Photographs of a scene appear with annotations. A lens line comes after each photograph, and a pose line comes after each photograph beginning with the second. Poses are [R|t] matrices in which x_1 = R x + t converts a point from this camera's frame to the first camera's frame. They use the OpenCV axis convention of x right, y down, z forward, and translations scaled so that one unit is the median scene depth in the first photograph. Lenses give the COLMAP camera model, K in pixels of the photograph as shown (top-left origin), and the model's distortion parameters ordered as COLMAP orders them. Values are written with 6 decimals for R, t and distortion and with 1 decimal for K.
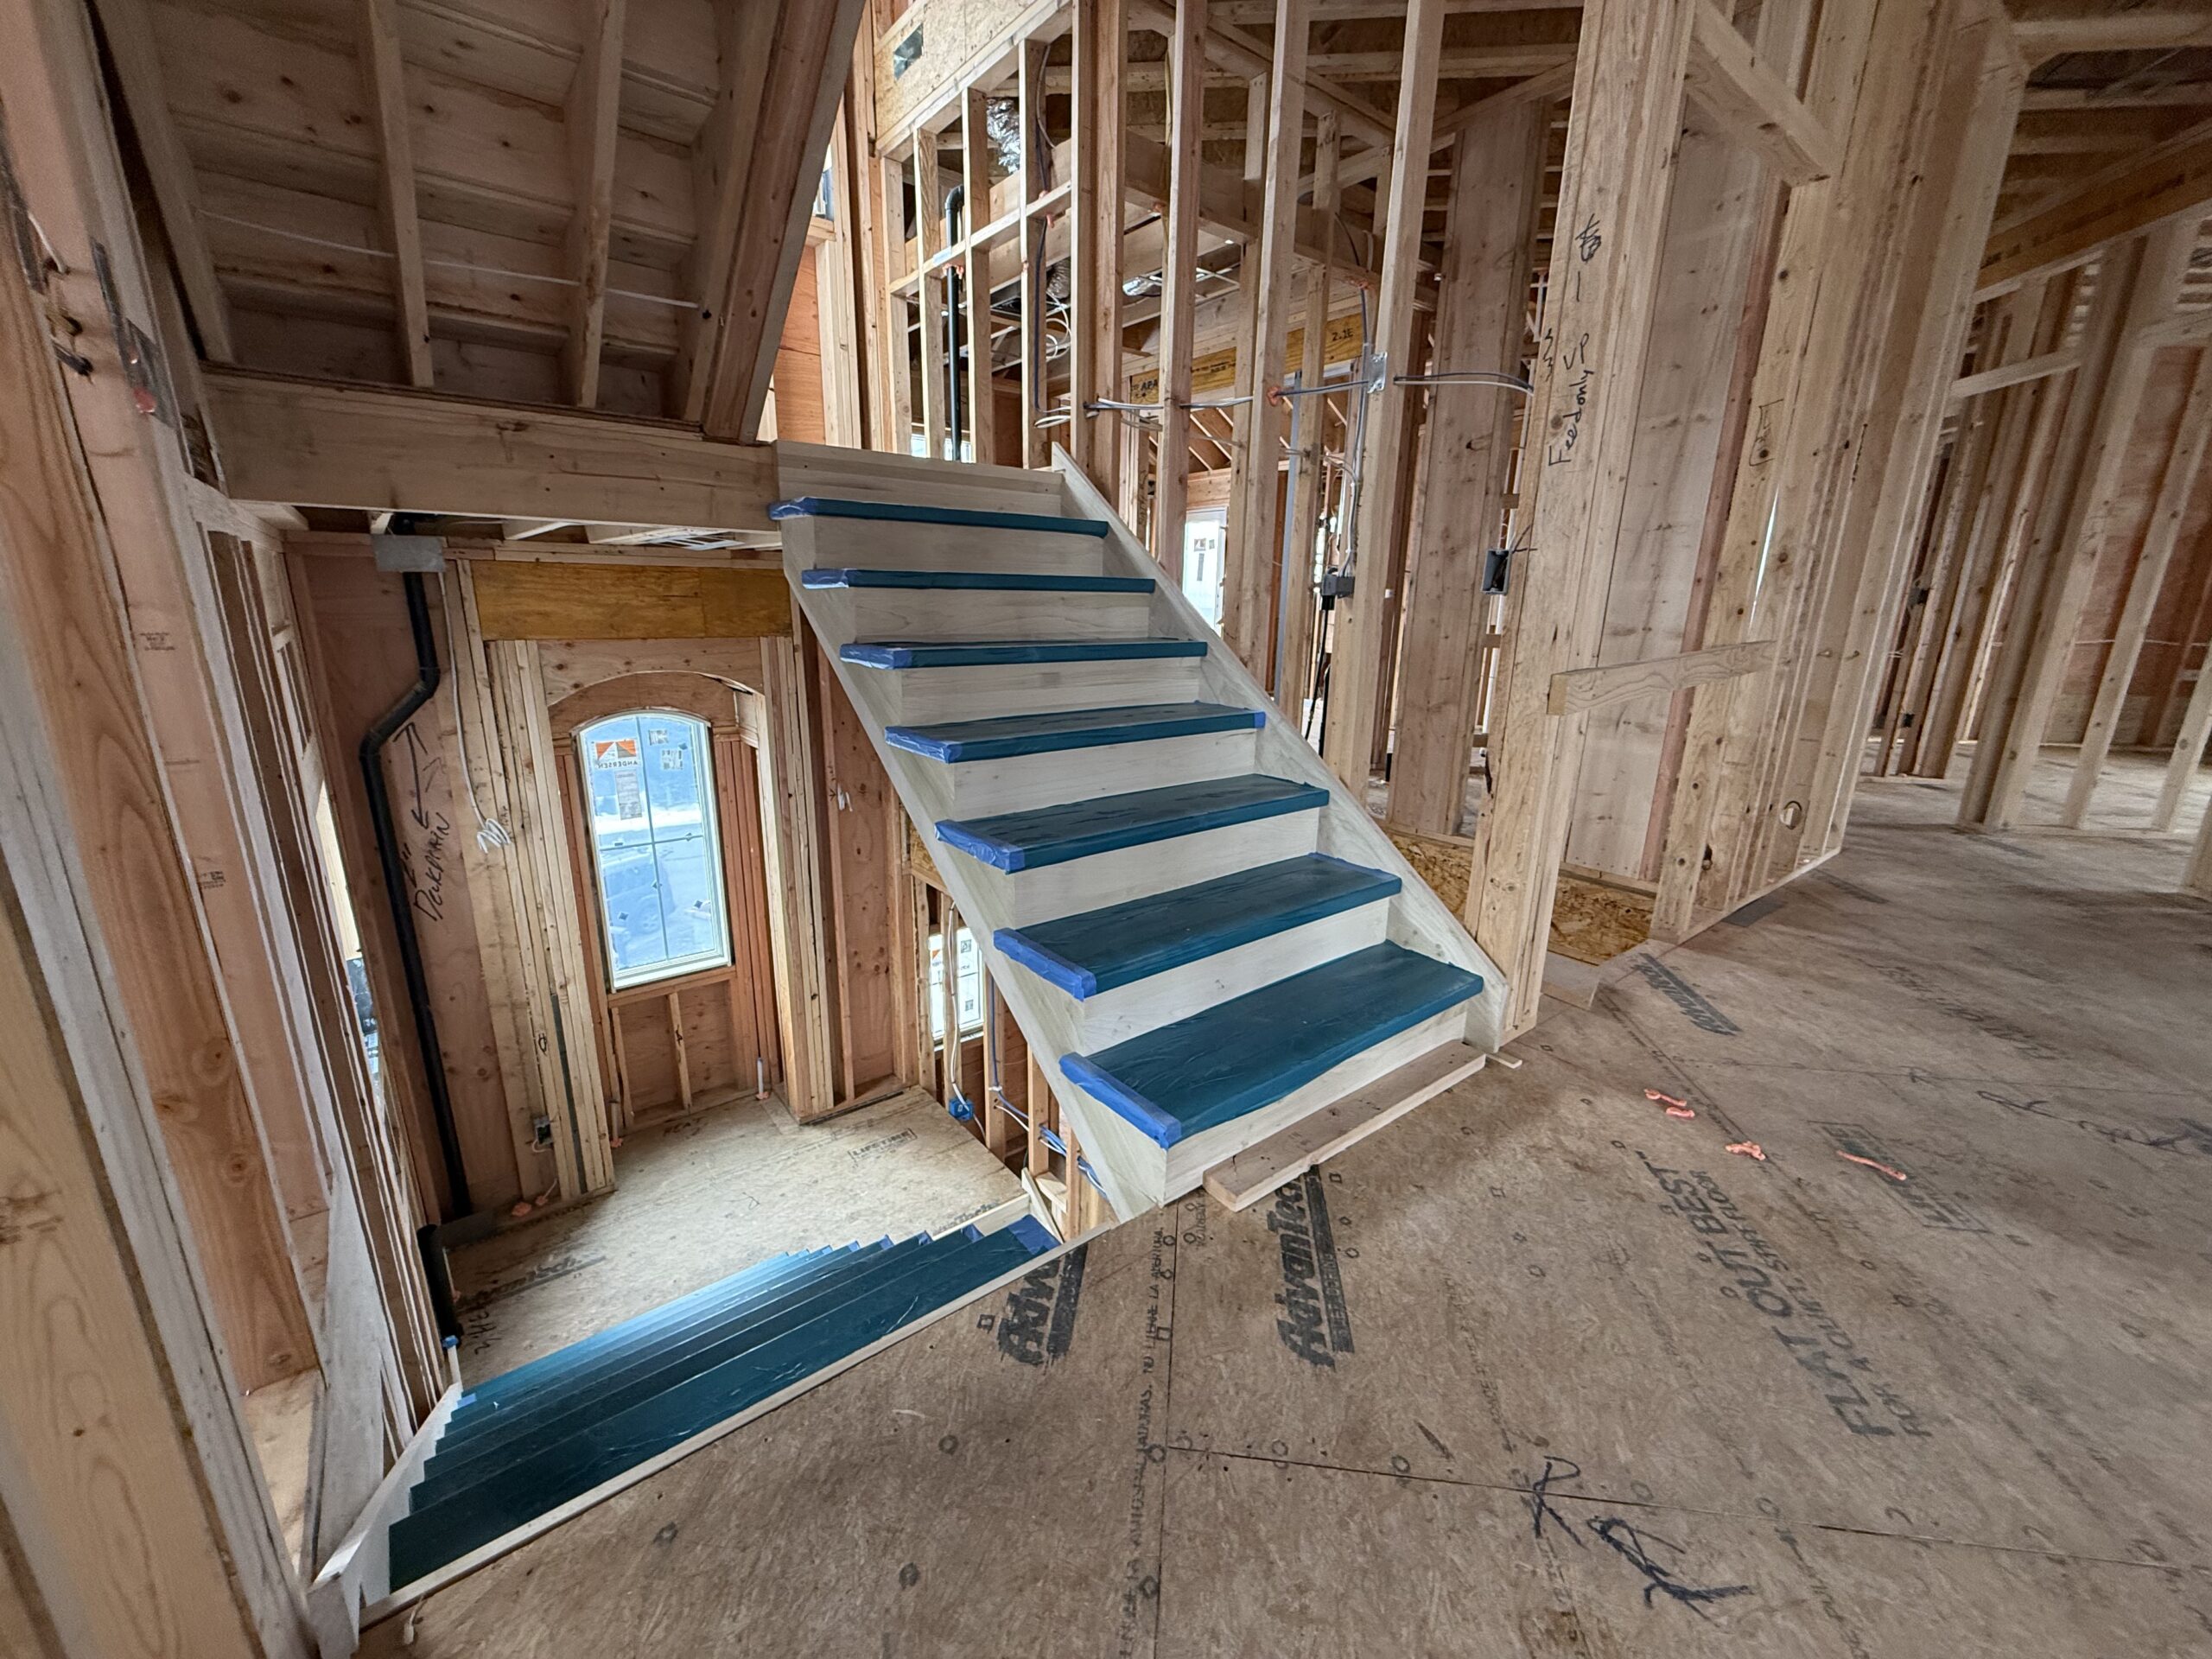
lens RADIAL K [[875.8, 0, 1090.4], [0, 875.8, 827.7], [0, 0, 1]] dist [0.002045, -0.000391]
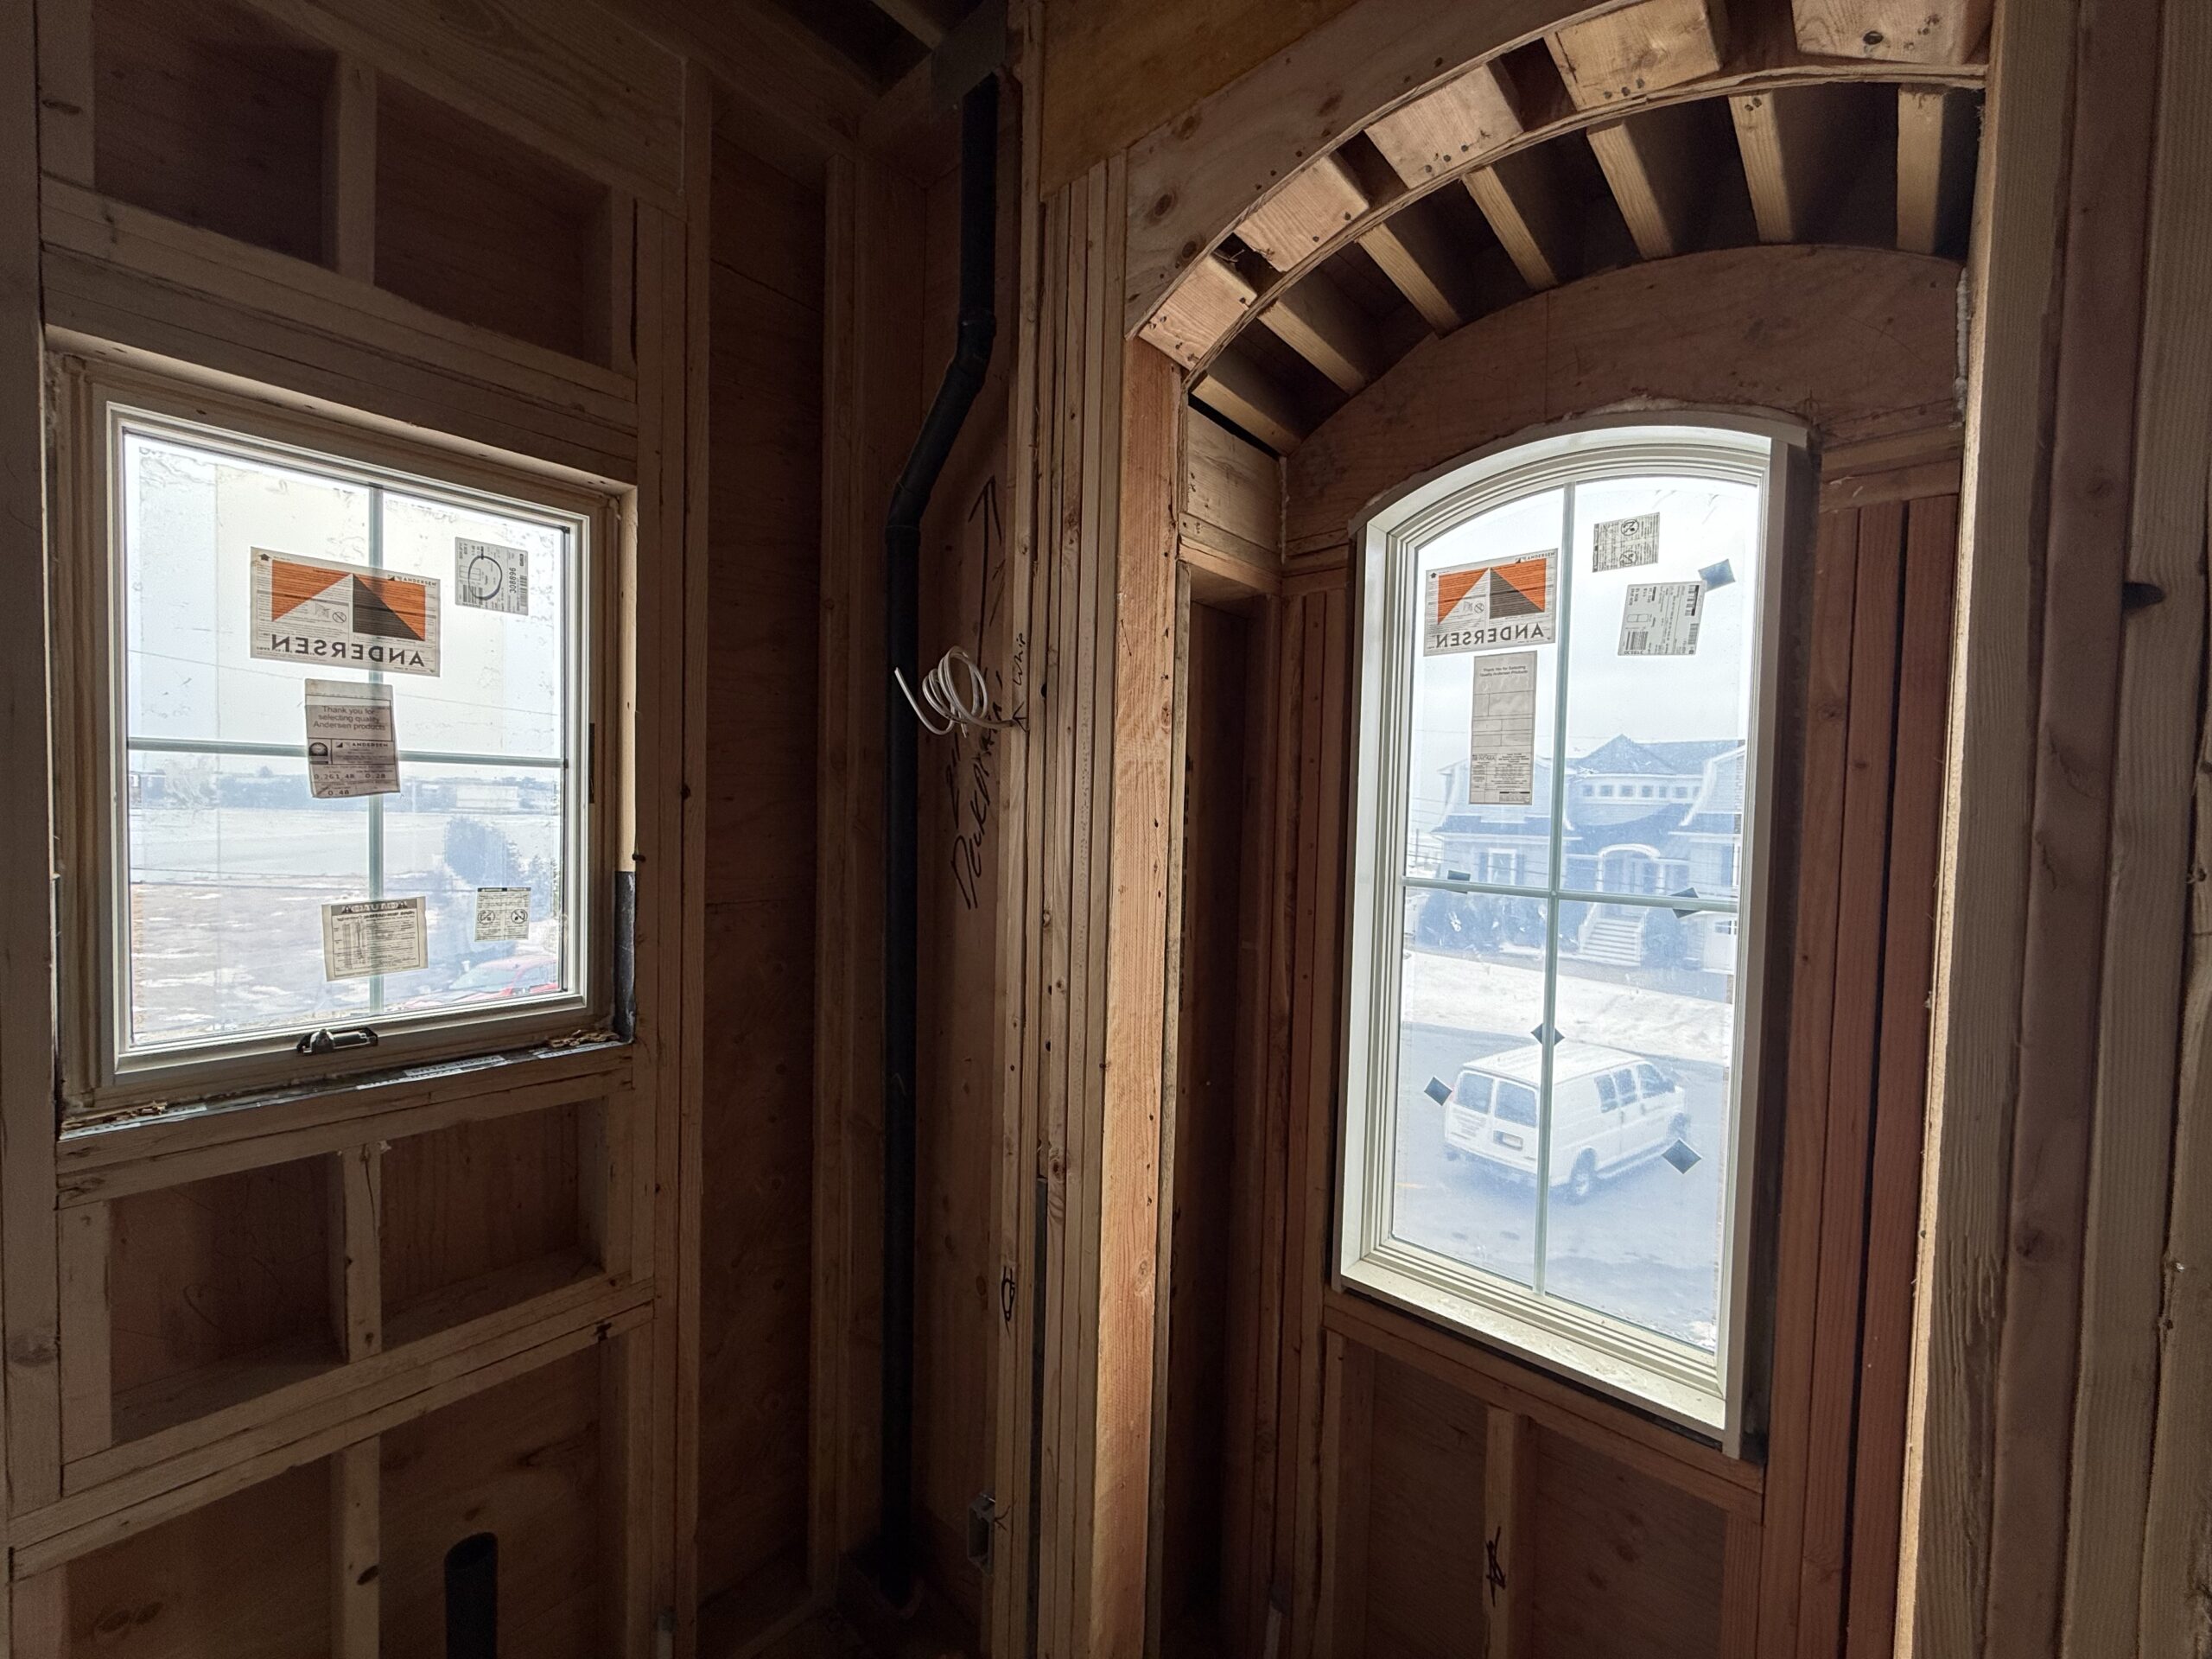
lens RADIAL K [[875.8, 0, 1090.4], [0, 875.8, 827.7], [0, 0, 1]] dist [0.002045, -0.000391]
pose [[0.188161, 0.023502, -0.981857, -0.264378], [-0.270179, 0.962381, -0.028741, 0.058160], [0.944245, 0.270685, 0.187433, 0.925165]]
